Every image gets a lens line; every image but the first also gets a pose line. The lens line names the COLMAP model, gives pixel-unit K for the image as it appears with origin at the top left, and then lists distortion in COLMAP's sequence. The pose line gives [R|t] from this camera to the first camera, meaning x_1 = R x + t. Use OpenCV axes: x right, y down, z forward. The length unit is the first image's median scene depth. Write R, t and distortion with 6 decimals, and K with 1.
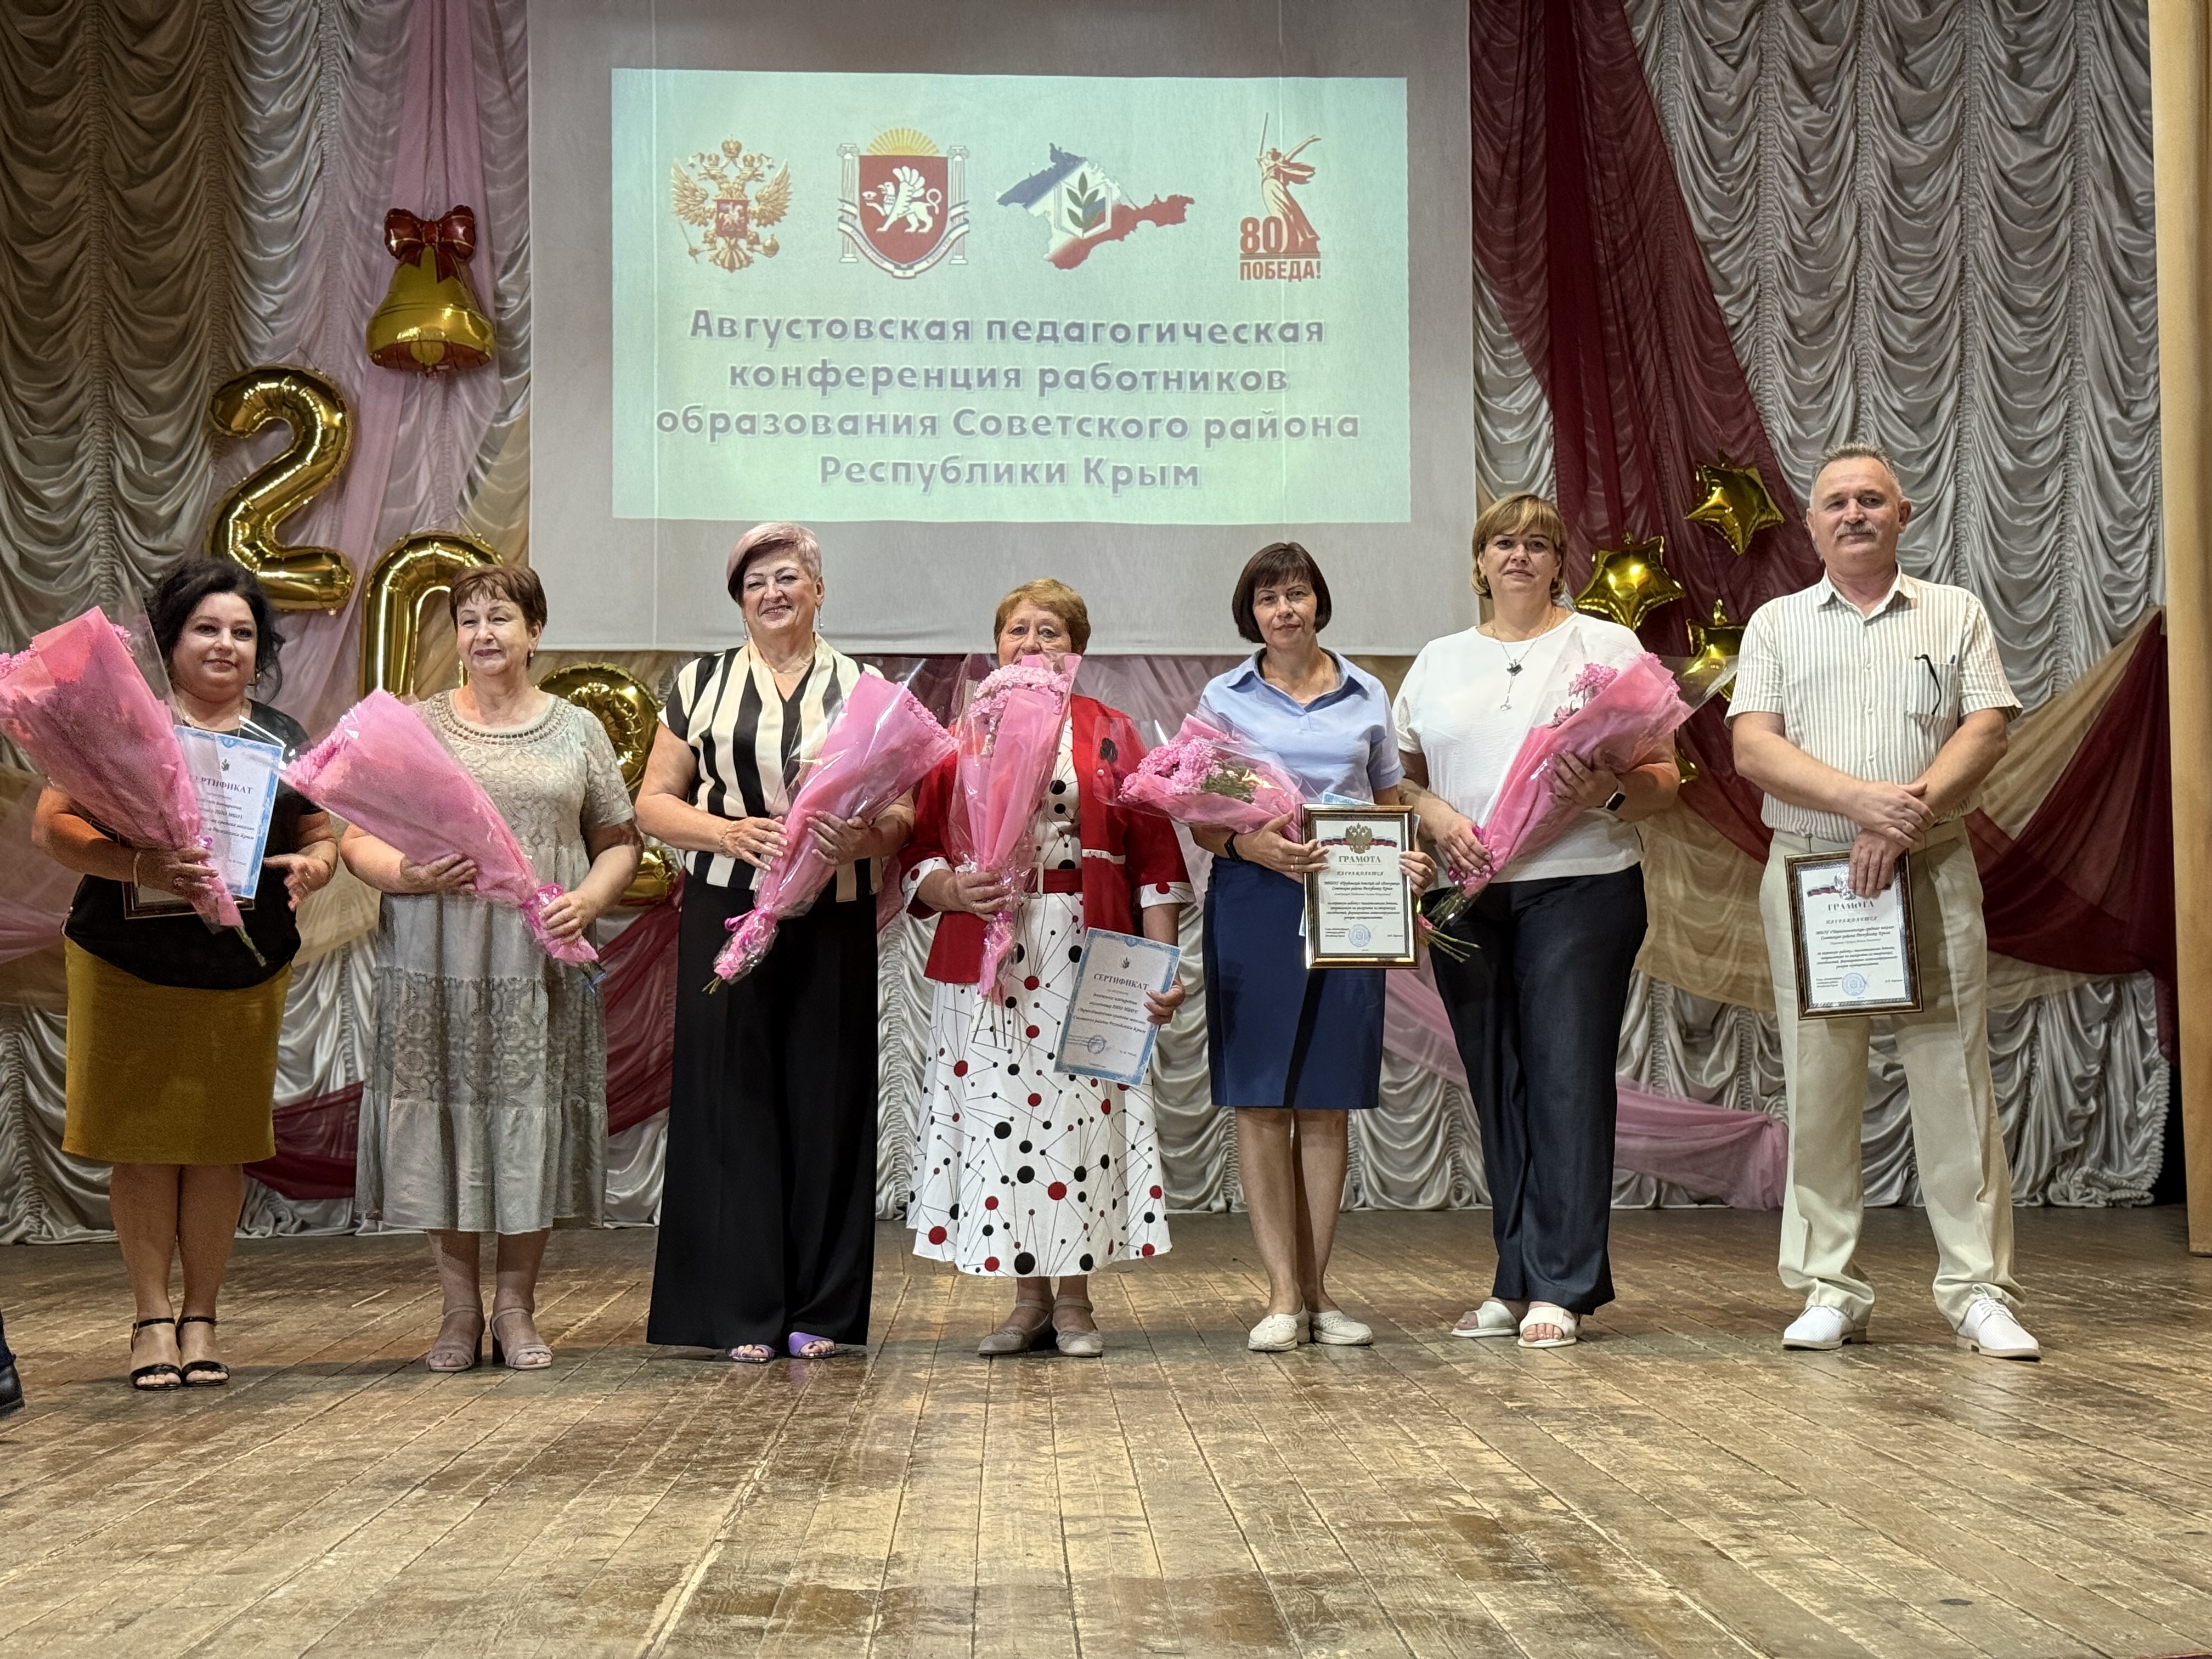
lens RADIAL K [[3092.6, 0, 1103.3], [0, 3092.6, 846.8], [0, 0, 1]] dist [0.119968, 0.000000]
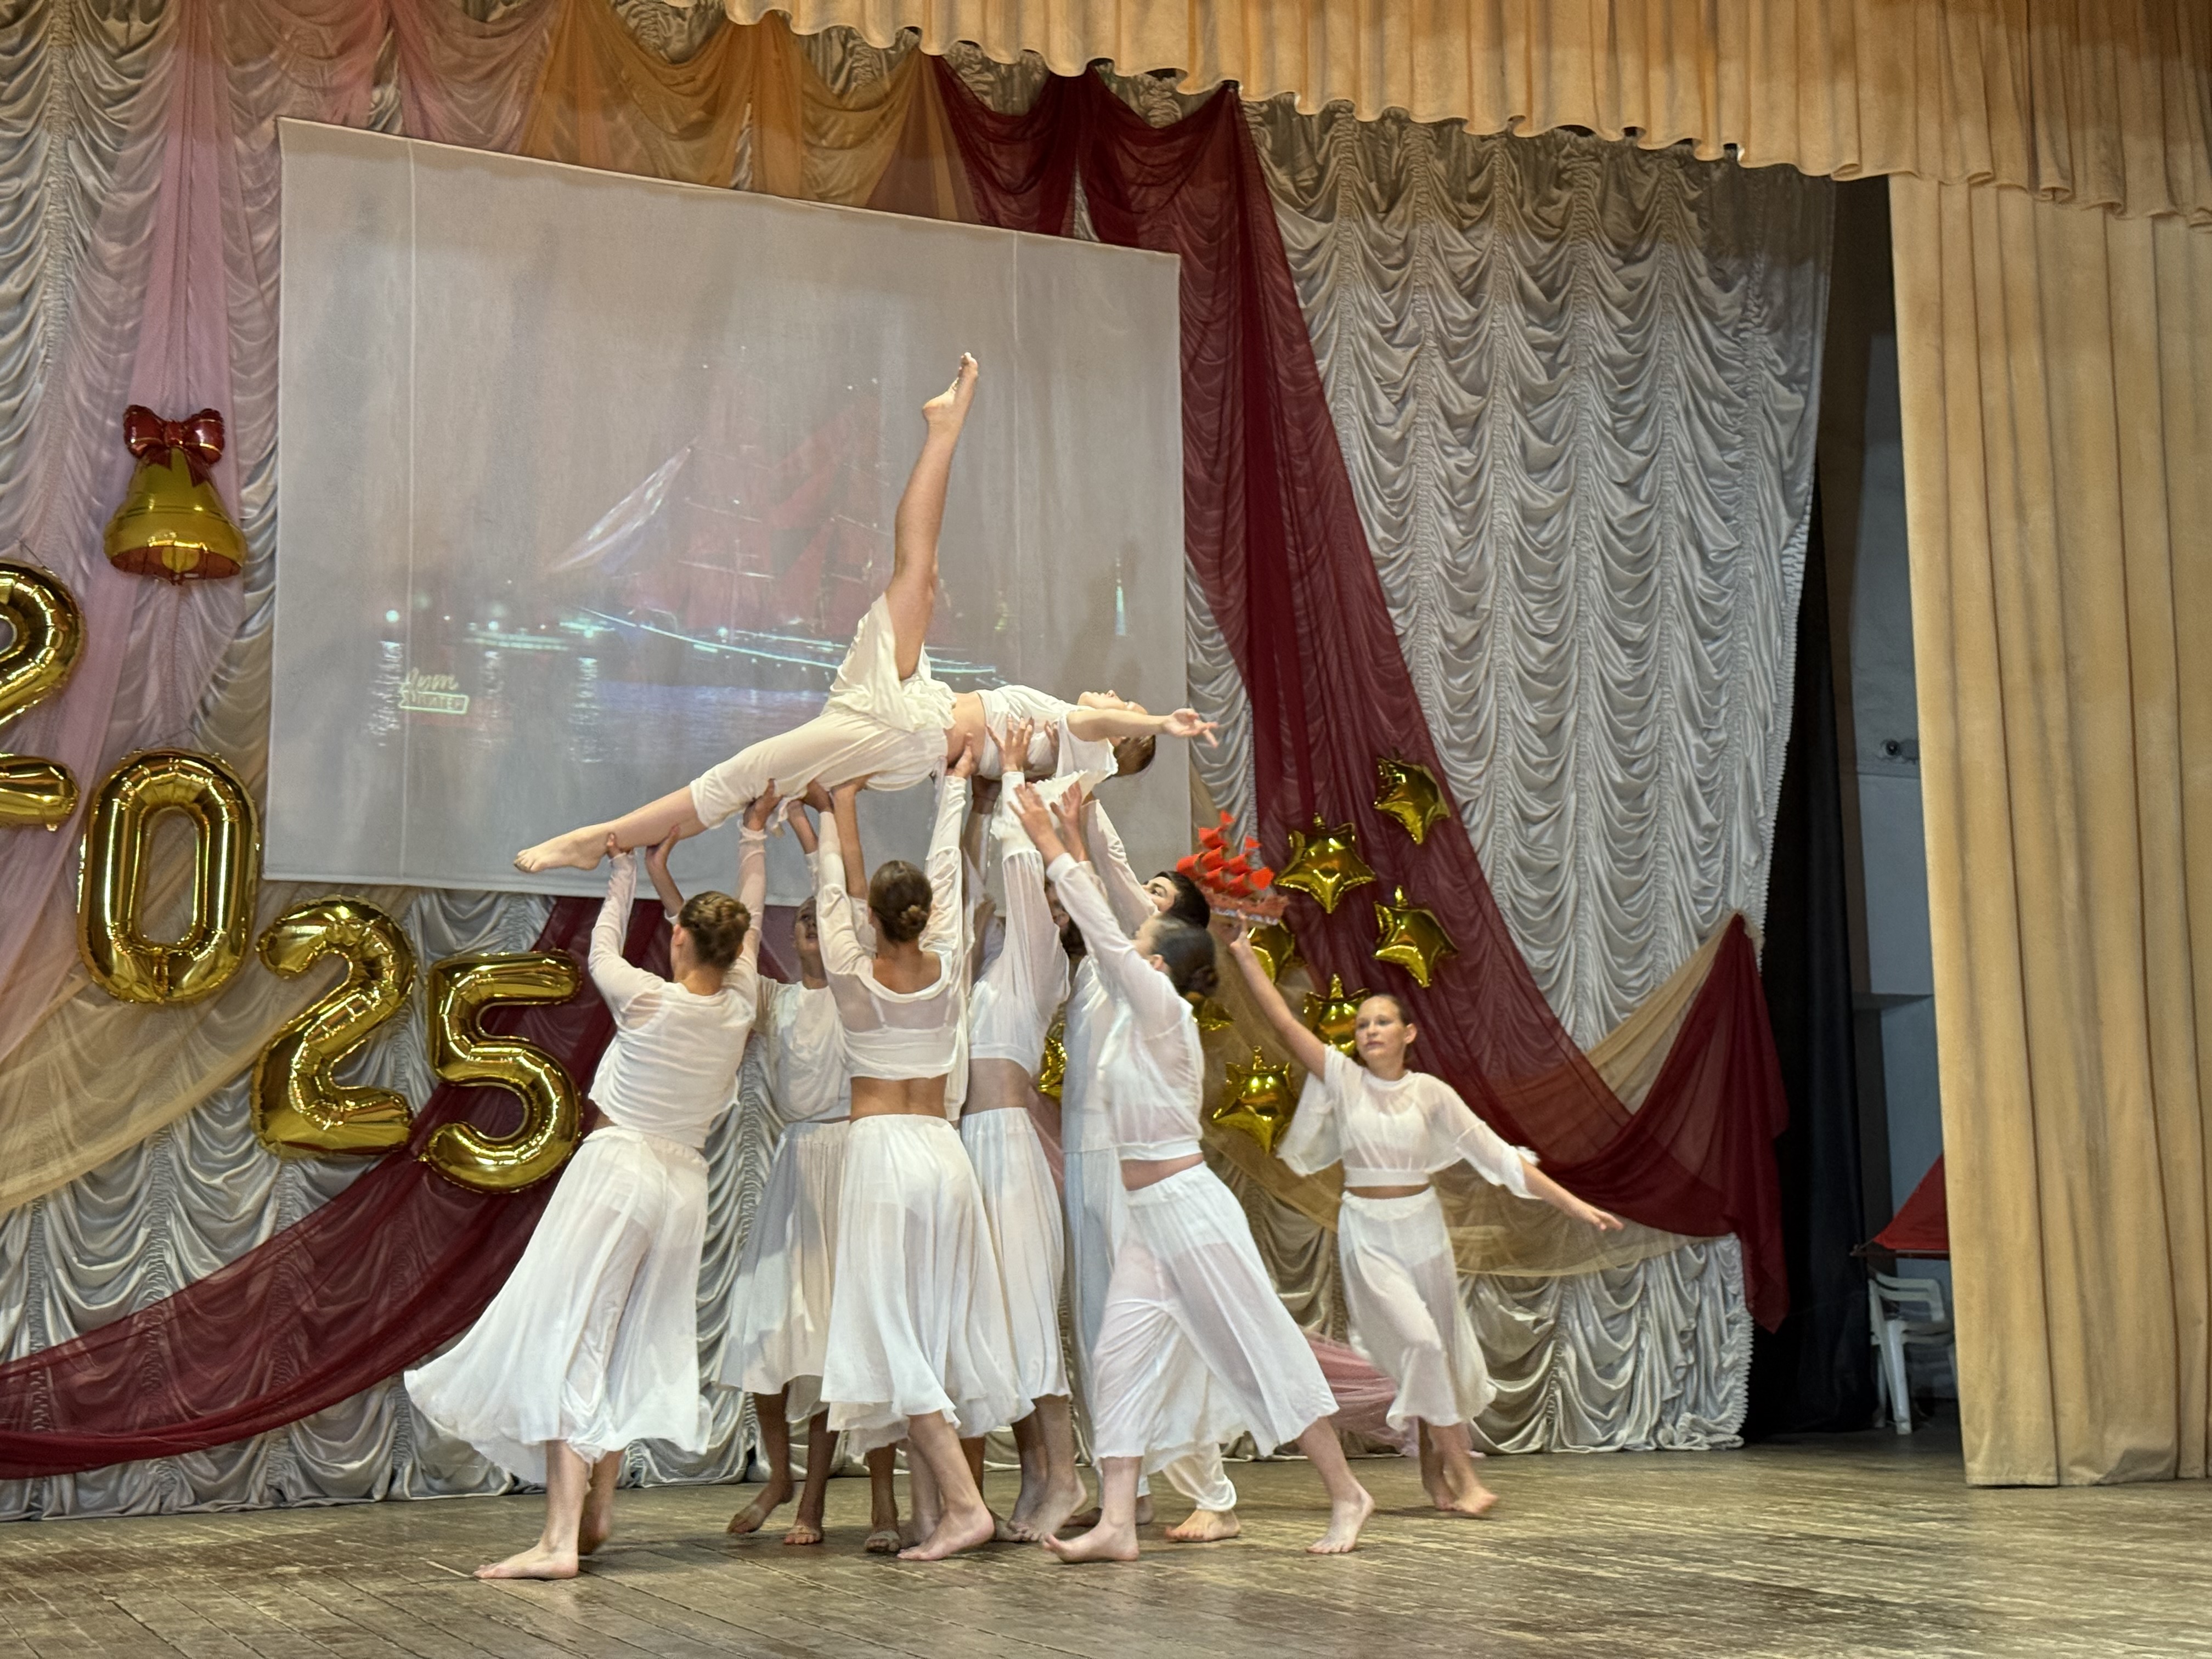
lens RADIAL K [[3092.6, 0, 1110.2], [0, 3092.6, 847.9], [0, 0, 1]] dist [0.119968, 0.000000]
pose [[0.936646, 0.050345, 0.346640, -0.269919], [-0.017382, 0.995078, -0.097554, 0.014679], [-0.349845, 0.085348, 0.932912, 0.030552]]
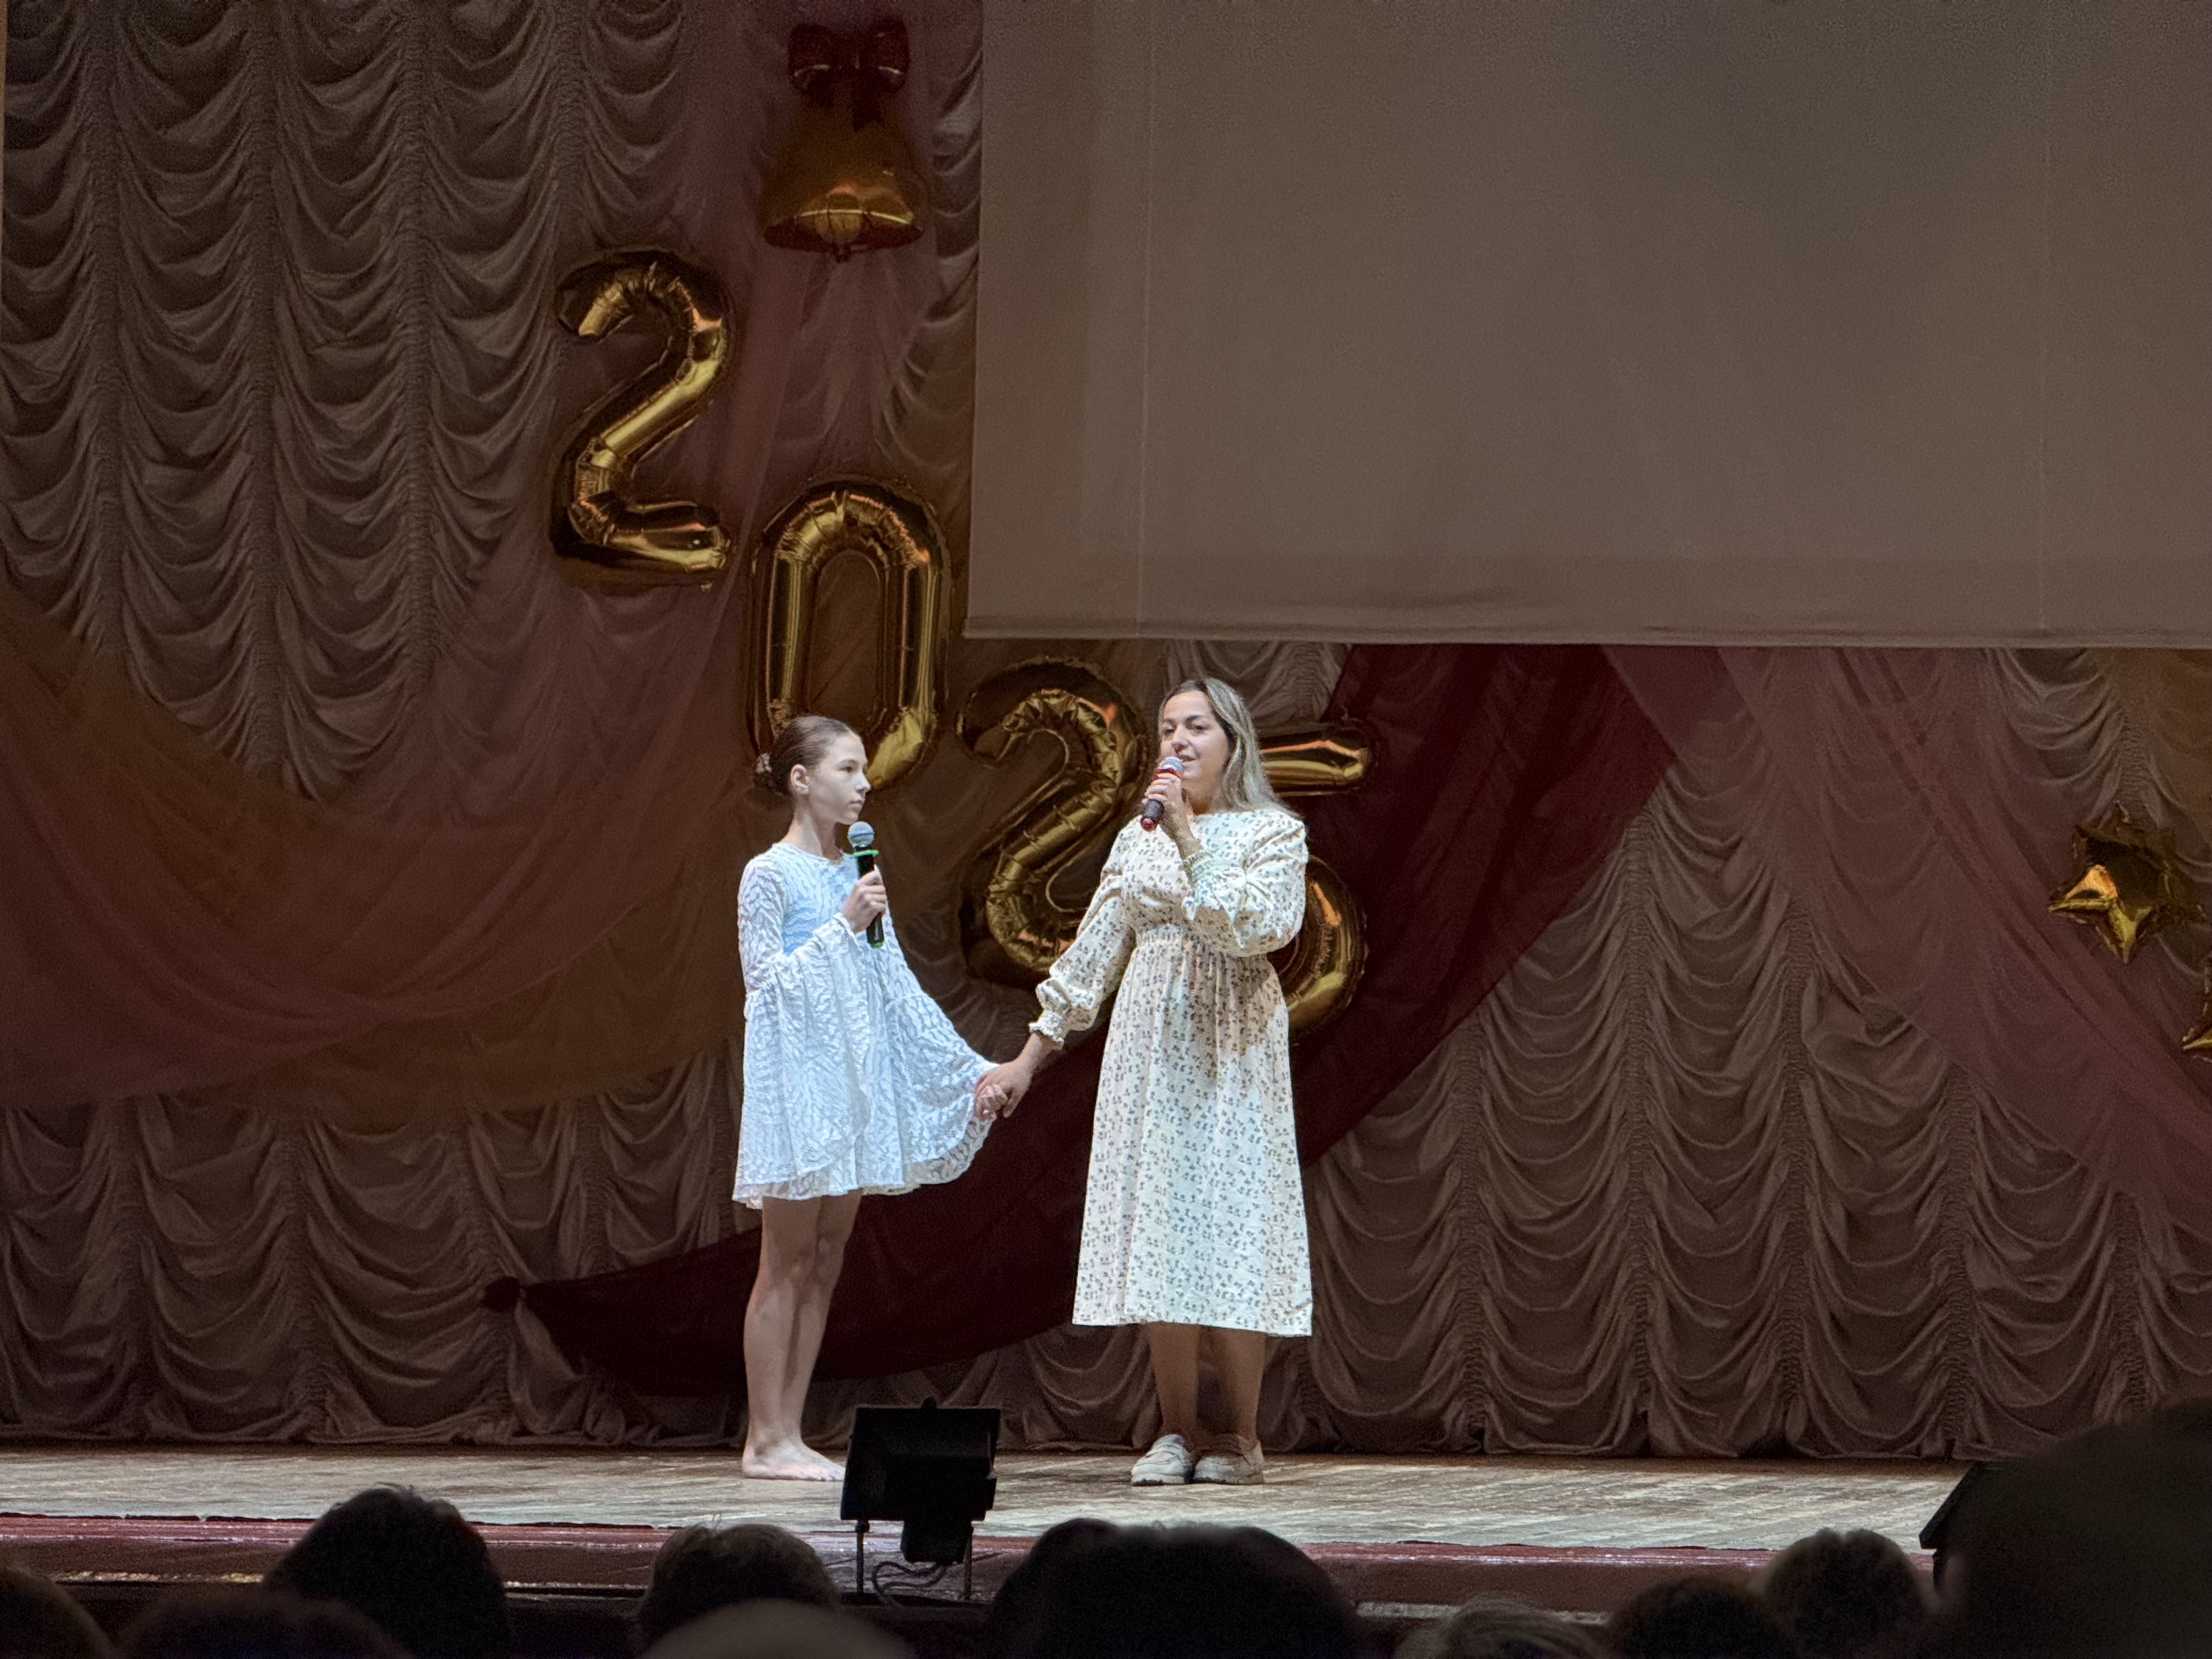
lens RADIAL K [[7668.0, 0, 1129.2], [0, 7668.0, 815.0], [0, 0, 1]] dist [0.246745, 0.000000]
pose [[0.974245, 0.011440, -0.225203, 0.246755], [-0.011075, 0.999935, 0.002884, -0.027644], [0.225222, -0.000316, 0.974307, -0.706451]]
